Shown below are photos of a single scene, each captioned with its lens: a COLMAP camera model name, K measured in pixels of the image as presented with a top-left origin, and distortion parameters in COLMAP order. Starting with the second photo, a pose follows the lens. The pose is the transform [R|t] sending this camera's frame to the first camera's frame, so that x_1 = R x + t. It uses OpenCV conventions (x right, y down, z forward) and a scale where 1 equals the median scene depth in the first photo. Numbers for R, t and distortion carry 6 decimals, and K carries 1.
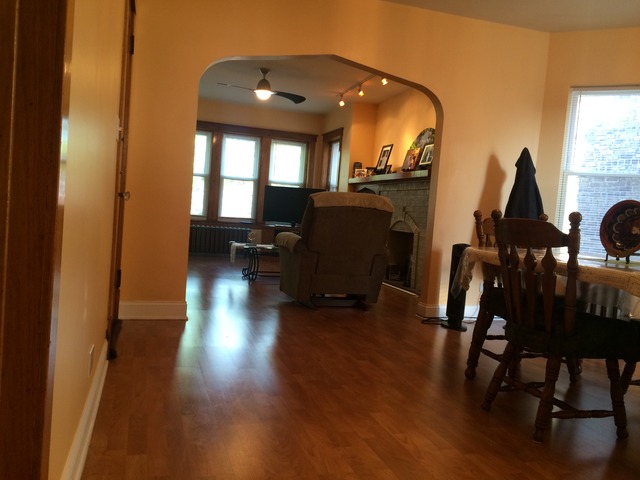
lens RADIAL K [[550.2, 0, 322.6], [0, 550.2, 240.5], [0, 0, 1]] dist [0.062427, -0.035219]
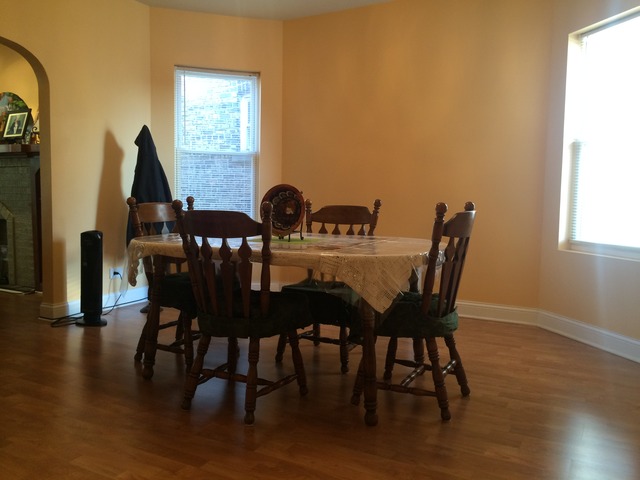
lens RADIAL K [[550.2, 0, 321.1], [0, 550.2, 238.3], [0, 0, 1]] dist [0.062427, -0.035219]
pose [[0.729906, -0.111787, 0.674345, -0.083482], [0.074717, 0.993673, 0.083848, -0.028583], [-0.679451, -0.010816, 0.733641, 0.077520]]
